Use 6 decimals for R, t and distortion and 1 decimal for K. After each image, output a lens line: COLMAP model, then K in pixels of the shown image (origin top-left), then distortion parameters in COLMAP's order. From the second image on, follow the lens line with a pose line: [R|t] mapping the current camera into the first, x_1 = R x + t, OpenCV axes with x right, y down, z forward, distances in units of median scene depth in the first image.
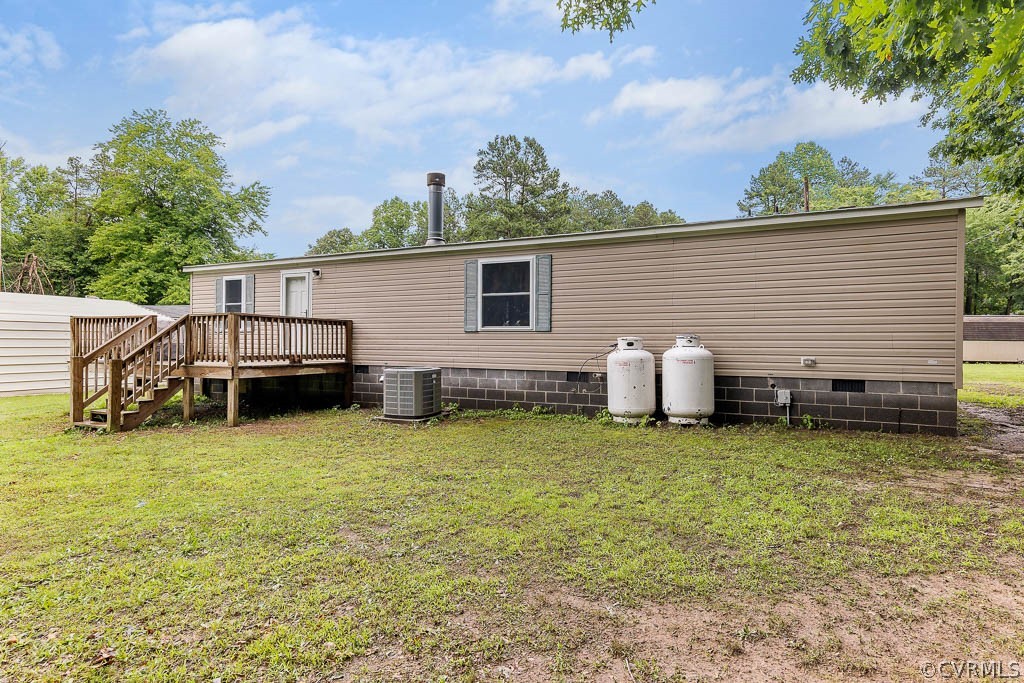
lens RADIAL K [[532.5, 0, 505.8], [0, 532.5, 336.6], [0, 0, 1]] dist [0.001544, 0.000439]
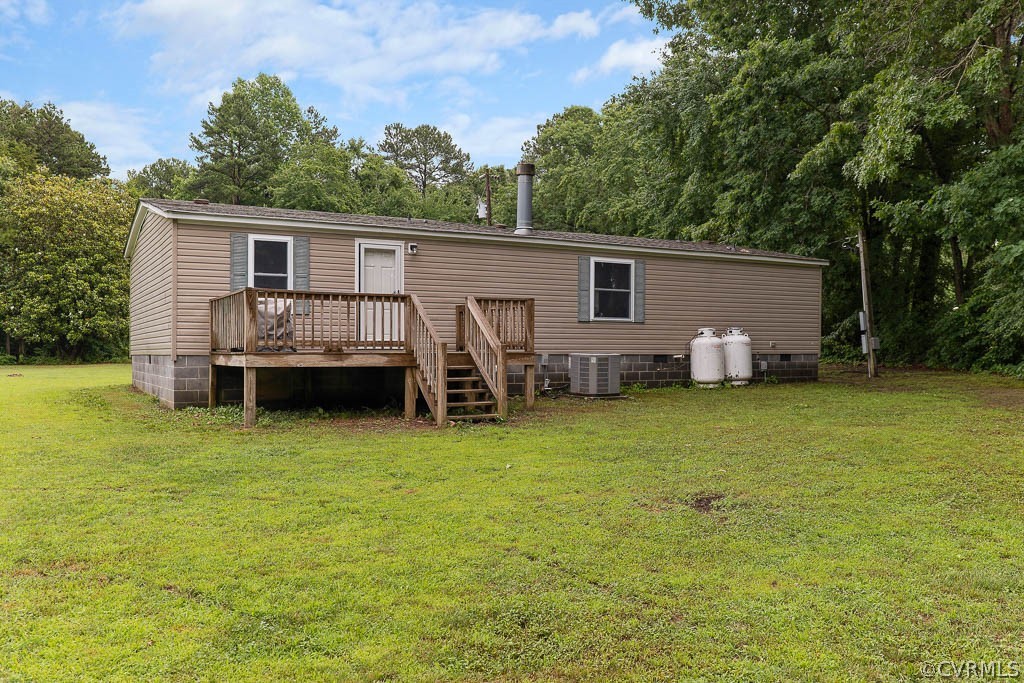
lens RADIAL K [[827.2, 0, 516.5], [0, 827.2, 340.7], [0, 0, 1]] dist [-0.018318, -0.003456]
pose [[0.579125, -0.000844, 0.815238, -1.632368], [-0.012328, 0.999876, 0.009792, 0.016446], [-0.815145, -0.015721, 0.579043, 0.117856]]
